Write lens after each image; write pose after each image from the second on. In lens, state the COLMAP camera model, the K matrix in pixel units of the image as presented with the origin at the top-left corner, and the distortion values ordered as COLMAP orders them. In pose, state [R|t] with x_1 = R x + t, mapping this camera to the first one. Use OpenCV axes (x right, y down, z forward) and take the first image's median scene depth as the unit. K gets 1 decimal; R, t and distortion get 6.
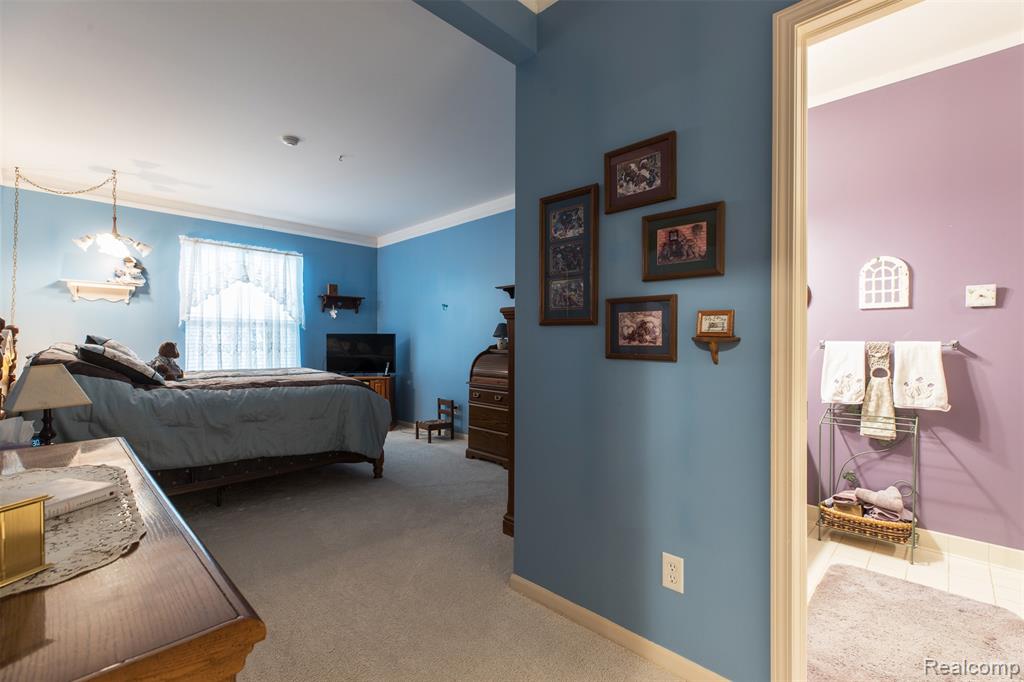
lens RADIAL K [[458.8, 0, 518.6], [0, 458.8, 340.9], [0, 0, 1]] dist [-0.011444, 0.001907]
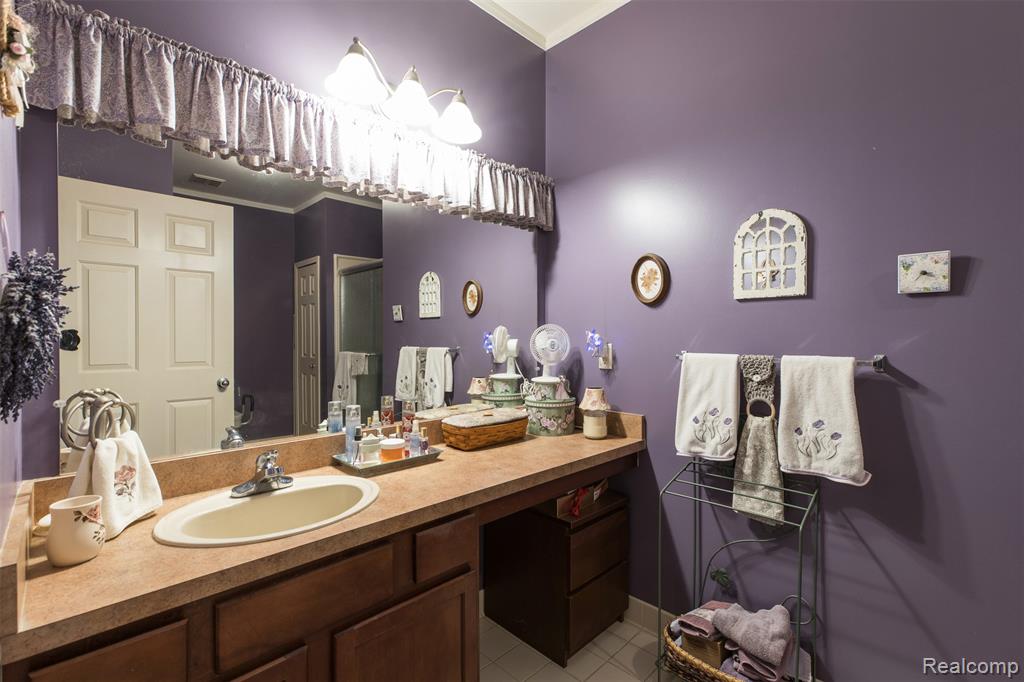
lens RADIAL K [[458.8, 0, 522.5], [0, 458.8, 336.2], [0, 0, 1]] dist [-0.011444, 0.001907]
pose [[0.999941, -0.002832, -0.010498, 0.502819], [0.002813, 0.999994, -0.001863, -0.022615], [0.010503, 0.001833, 0.999943, 0.418457]]
